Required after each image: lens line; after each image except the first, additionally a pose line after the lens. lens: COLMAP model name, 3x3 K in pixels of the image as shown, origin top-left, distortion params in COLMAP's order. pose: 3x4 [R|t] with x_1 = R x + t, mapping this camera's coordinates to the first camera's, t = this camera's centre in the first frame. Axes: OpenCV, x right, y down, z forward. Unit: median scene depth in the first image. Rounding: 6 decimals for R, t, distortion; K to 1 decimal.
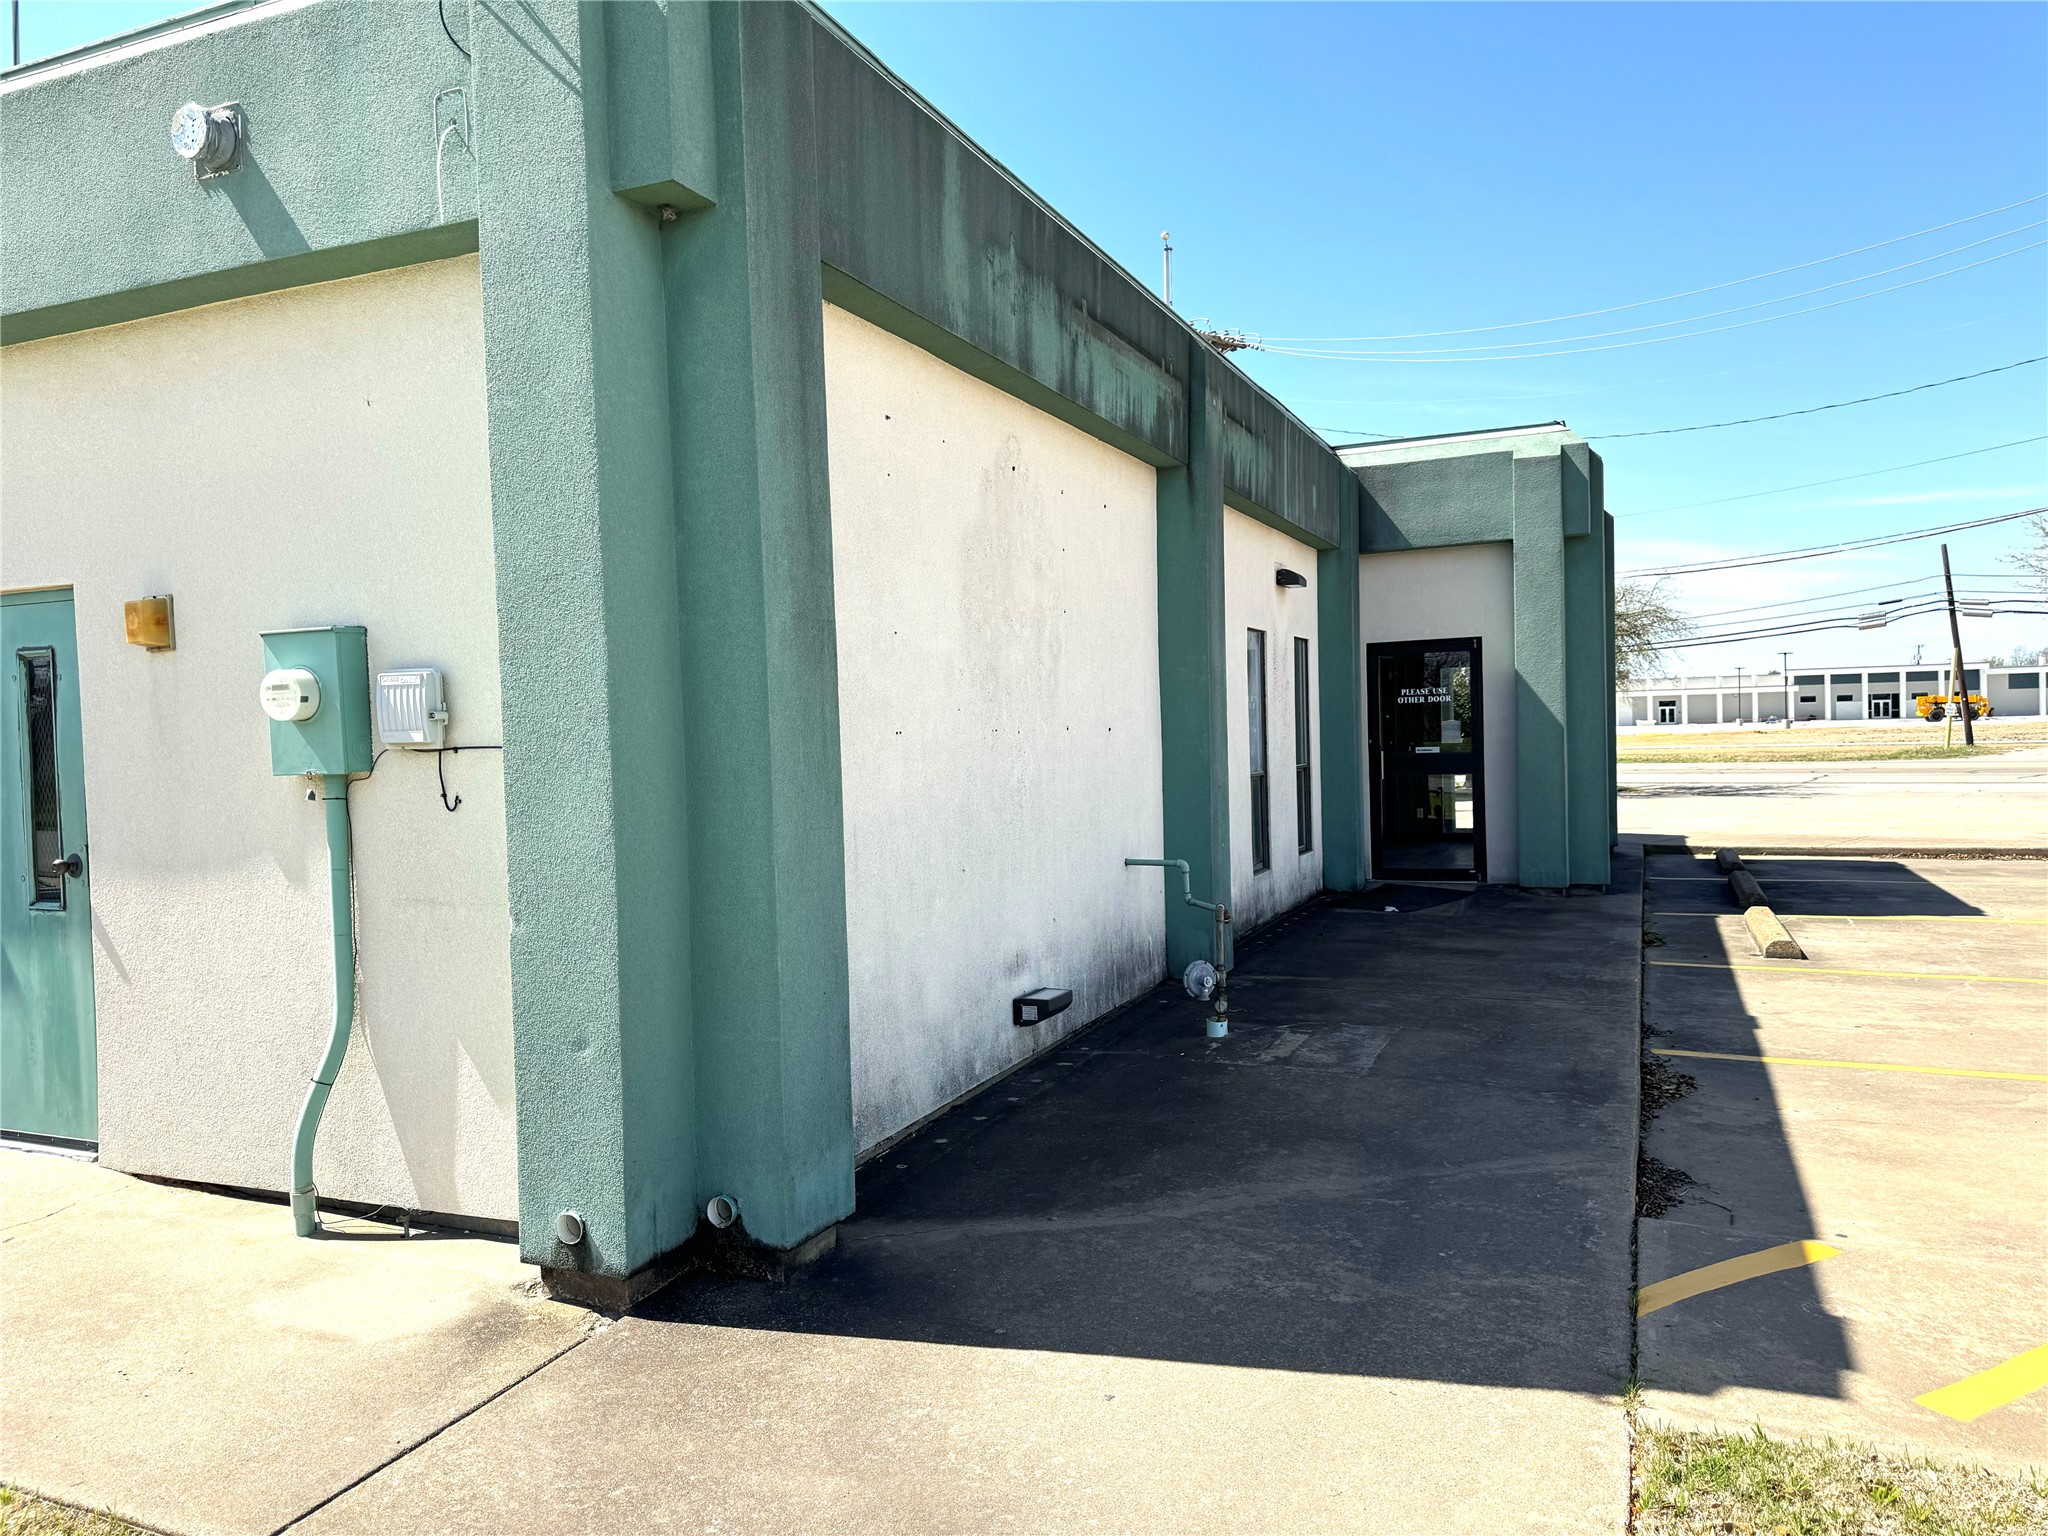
lens RADIAL K [[1461.6, 0, 1030.3], [0, 1461.6, 768.6], [0, 0, 1]] dist [0.036838, -0.041585]
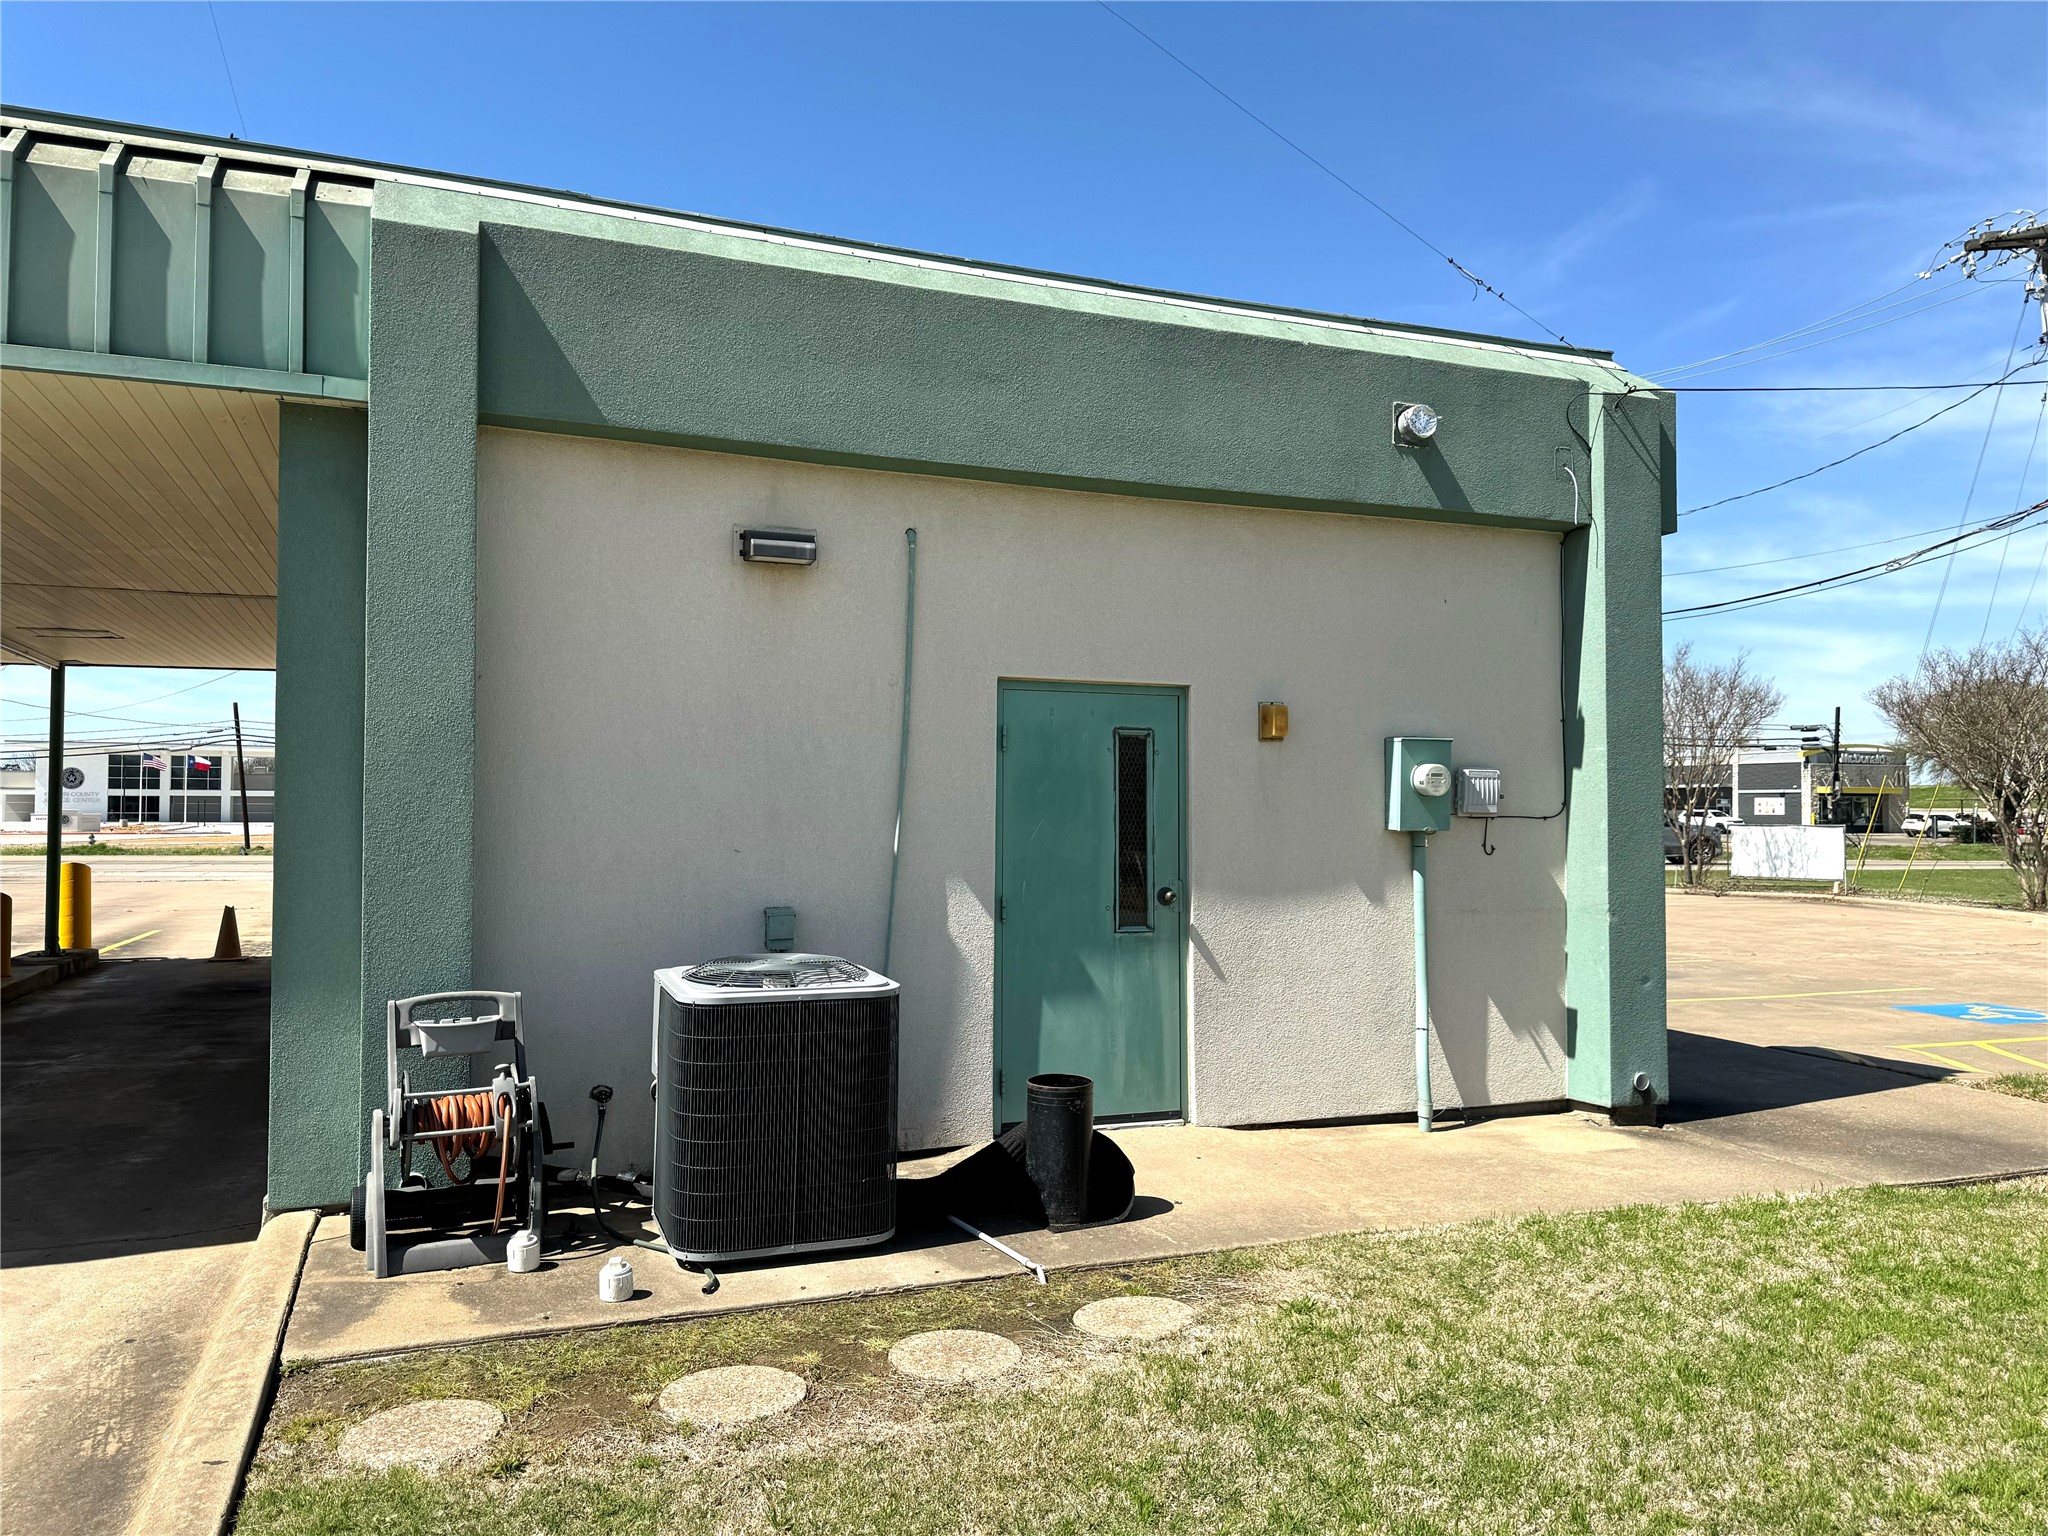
lens RADIAL K [[1461.6, 0, 1021.0], [0, 1461.6, 768.5], [0, 0, 1]] dist [0.036838, -0.041585]
pose [[0.726150, 0.056800, 0.685186, -1.674647], [-0.005566, 0.997035, -0.076753, 0.054236], [-0.687514, 0.051920, 0.724313, 0.146971]]
